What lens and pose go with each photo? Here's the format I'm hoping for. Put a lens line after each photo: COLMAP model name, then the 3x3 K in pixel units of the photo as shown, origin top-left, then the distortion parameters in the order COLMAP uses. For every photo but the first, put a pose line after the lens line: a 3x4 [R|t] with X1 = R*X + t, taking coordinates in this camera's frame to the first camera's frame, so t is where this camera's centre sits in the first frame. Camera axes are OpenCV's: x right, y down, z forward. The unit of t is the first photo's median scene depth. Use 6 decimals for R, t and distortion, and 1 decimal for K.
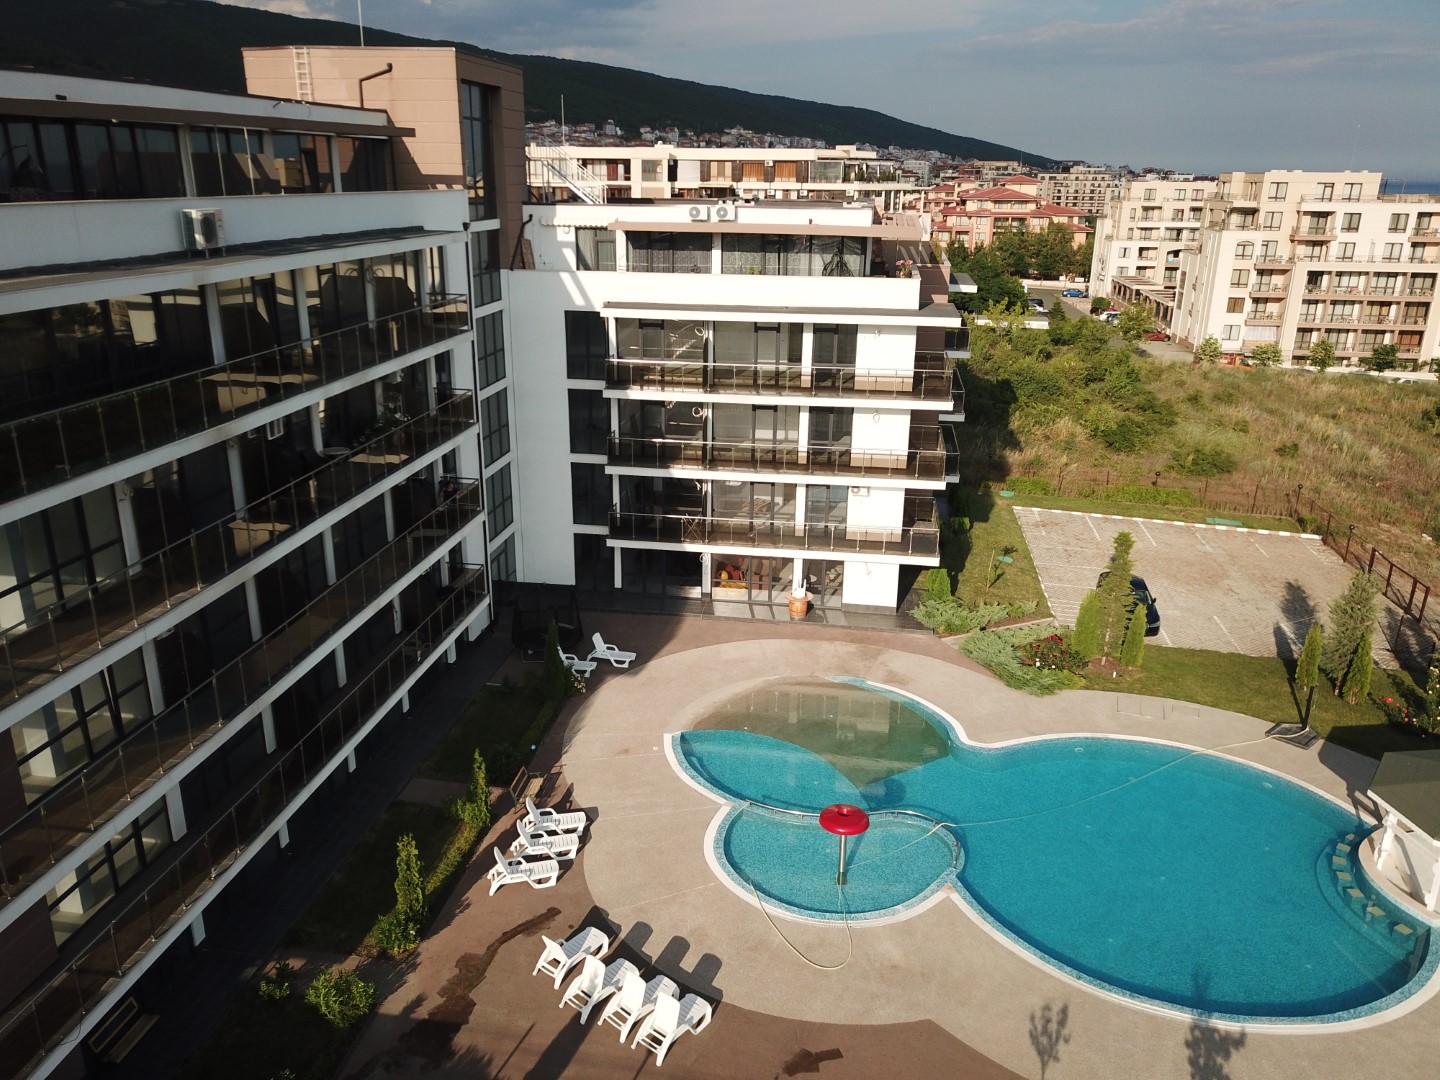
lens RADIAL K [[1101.4, 0, 709.9], [0, 1101.4, 548.6], [0, 0, 1]] dist [0.017079, -0.008638]
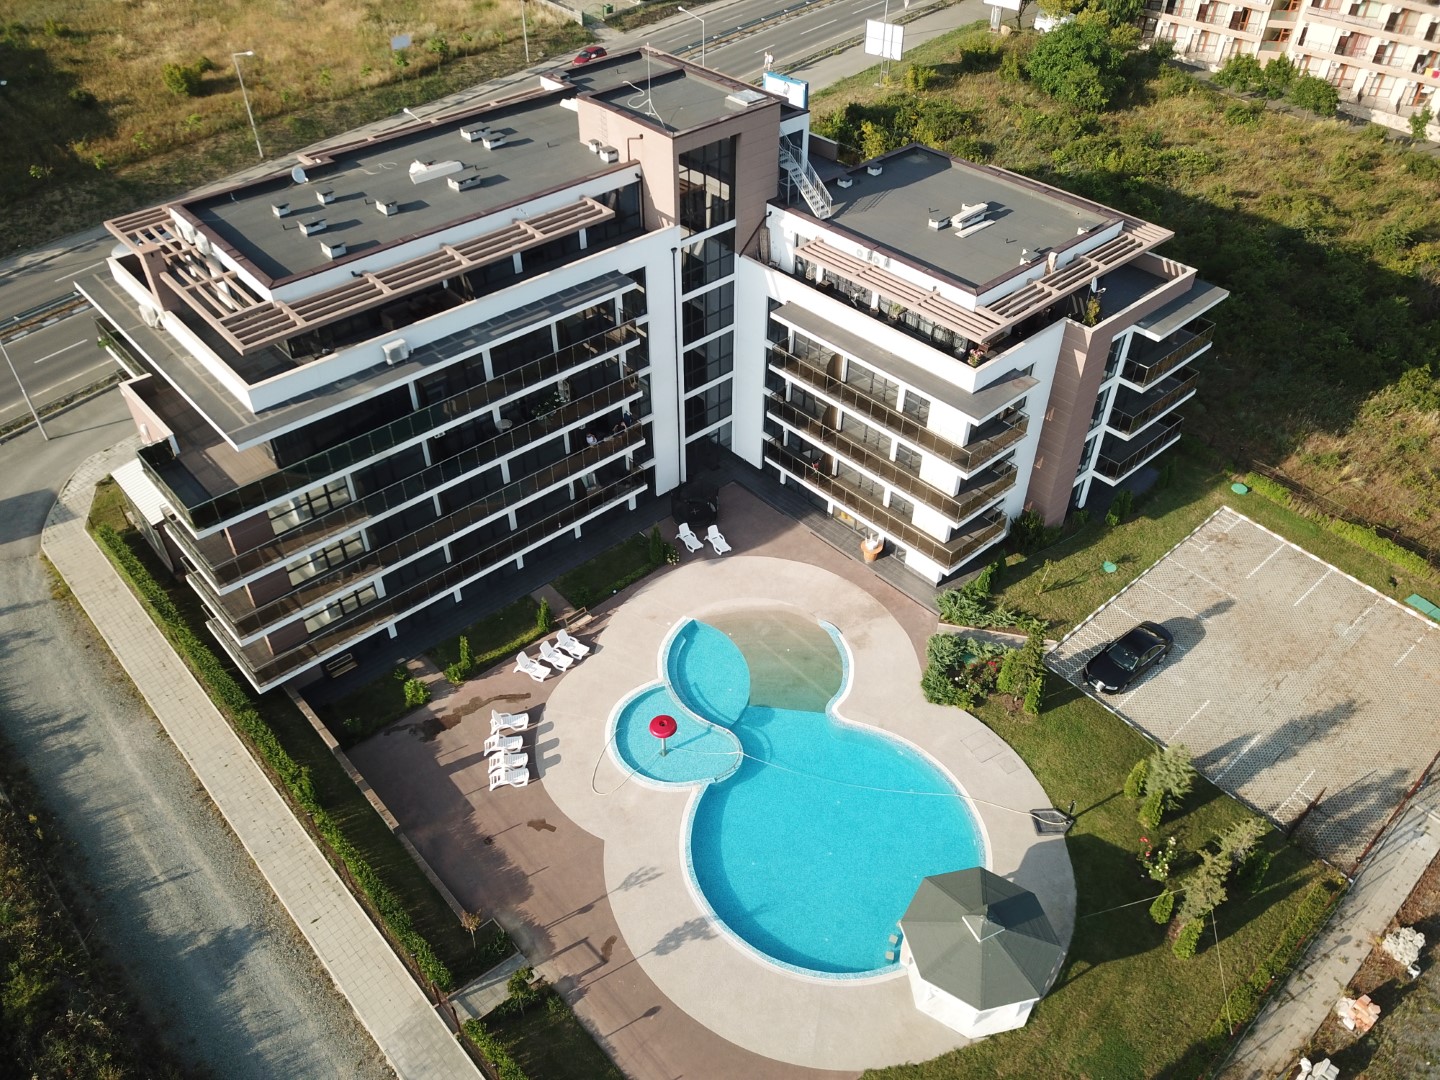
lens RADIAL K [[1101.4, 0, 710.6], [0, 1101.4, 547.6], [0, 0, 1]] dist [0.017079, -0.008638]
pose [[0.772688, 0.408561, -0.485831, 0.738819], [-0.195401, 0.881269, 0.430331, -0.628995], [0.603964, -0.237580, 0.760778, -0.185325]]
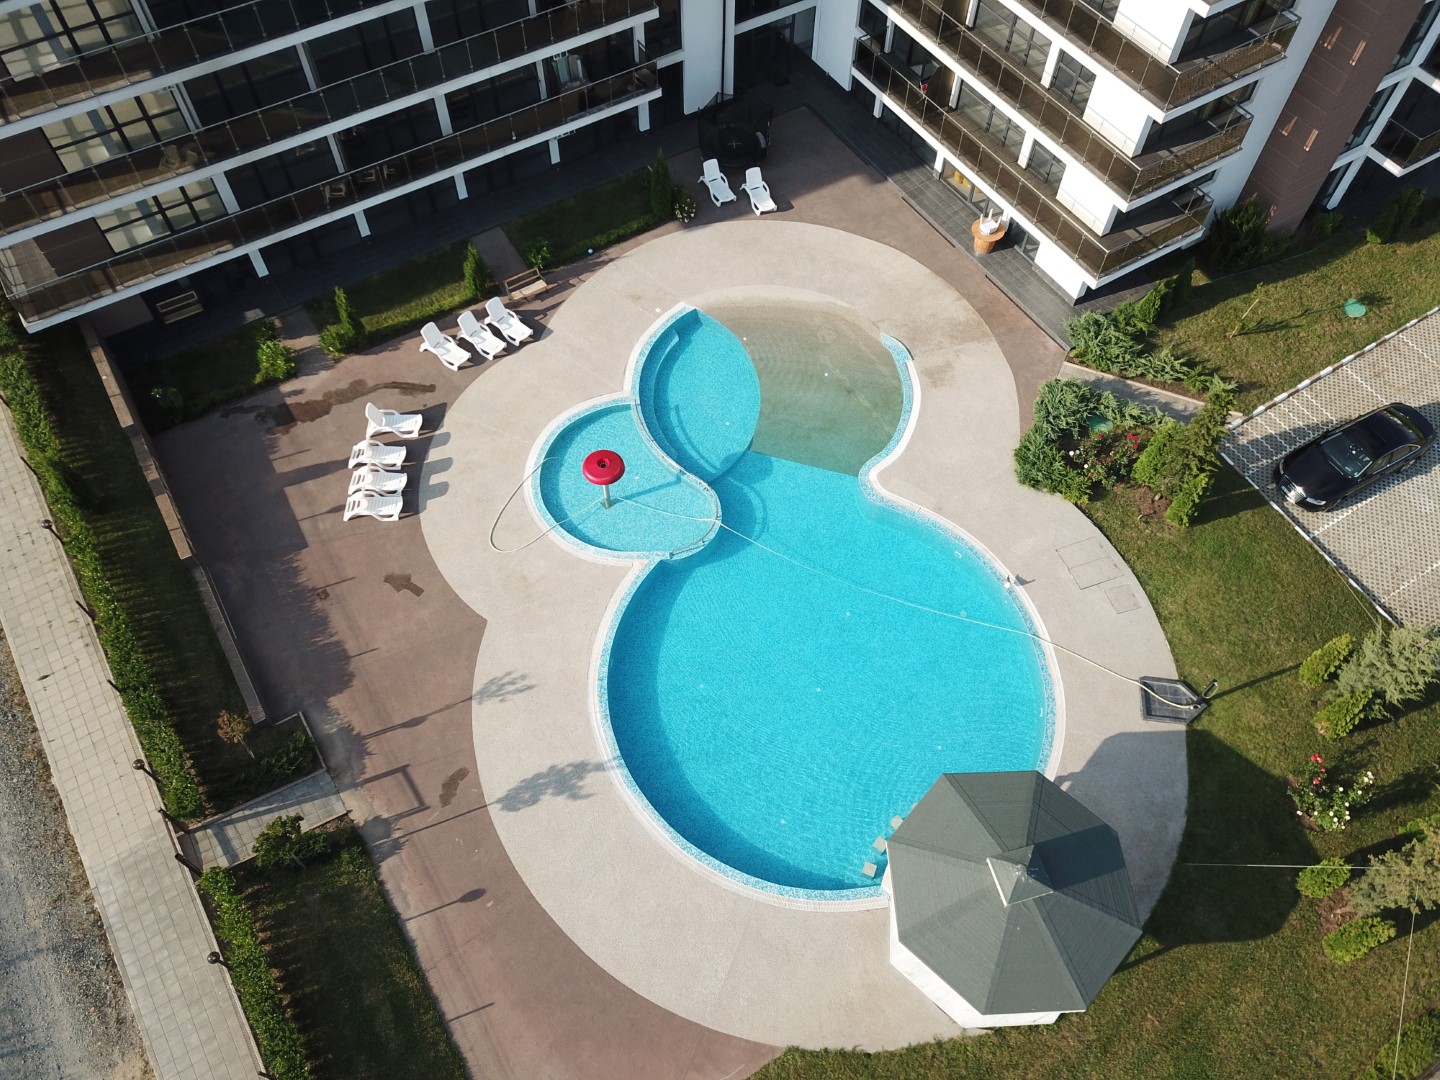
lens RADIAL K [[1101.4, 0, 710.9], [0, 1101.4, 545.8], [0, 0, 1]] dist [0.017079, -0.008638]
pose [[0.649309, 0.636387, -0.416425, 0.590193], [-0.242074, 0.692011, 0.680089, -0.416109], [0.720970, -0.340782, 0.603381, 0.278968]]
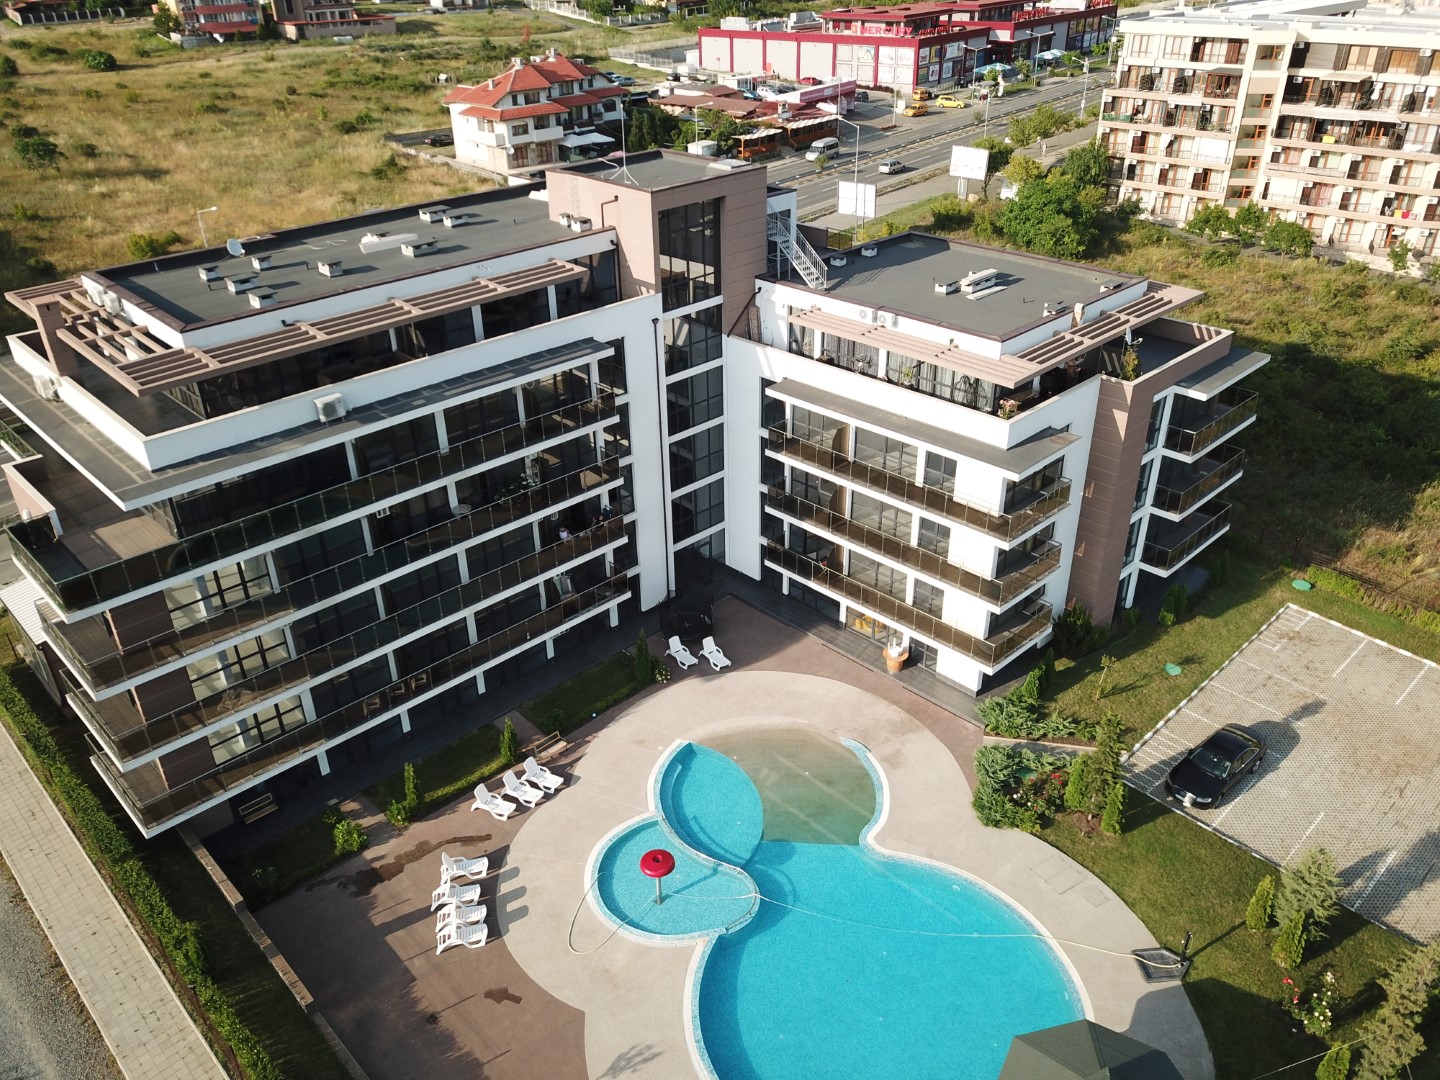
lens RADIAL K [[1101.4, 0, 711.3], [0, 1101.4, 547.1], [0, 0, 1]] dist [0.017079, -0.008638]
pose [[0.793312, 0.278040, -0.541618, 0.660726], [-0.169331, 0.955290, 0.242379, -0.393166], [0.584794, -0.100569, 0.804924, -0.040291]]
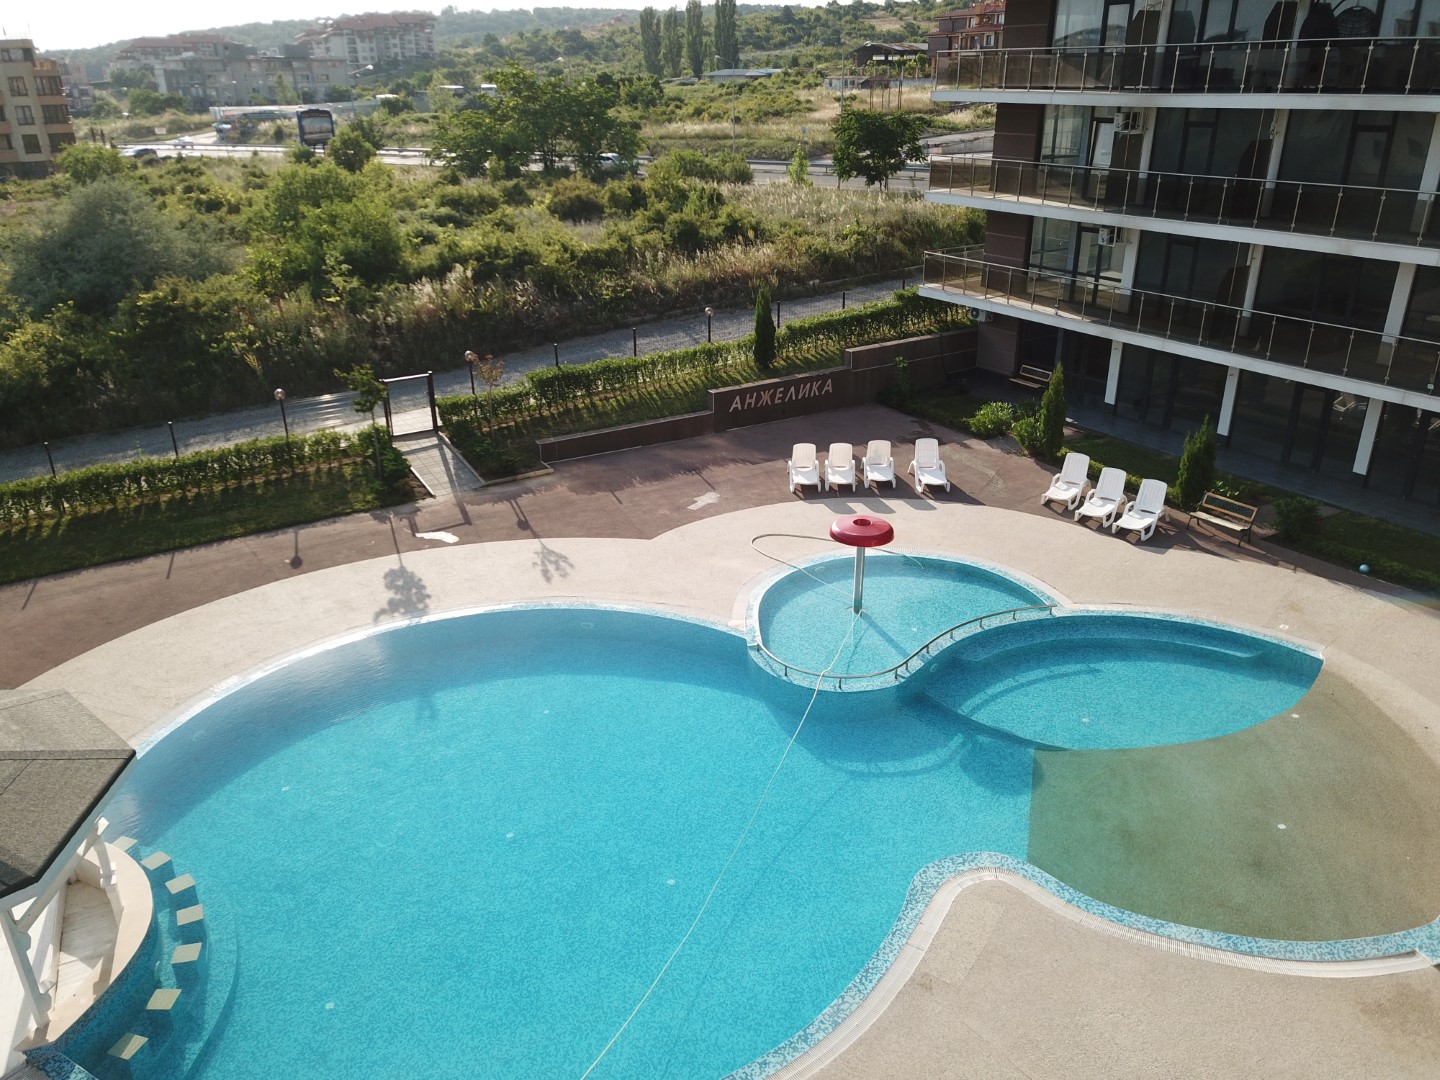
lens RADIAL K [[1101.4, 0, 712.6], [0, 1101.4, 531.5], [0, 0, 1]] dist [0.017079, -0.008638]
pose [[-0.758721, 0.248619, -0.602105, 0.534107], [-0.207243, 0.784153, 0.584940, -0.148059], [0.617570, 0.568588, -0.543429, 1.083393]]
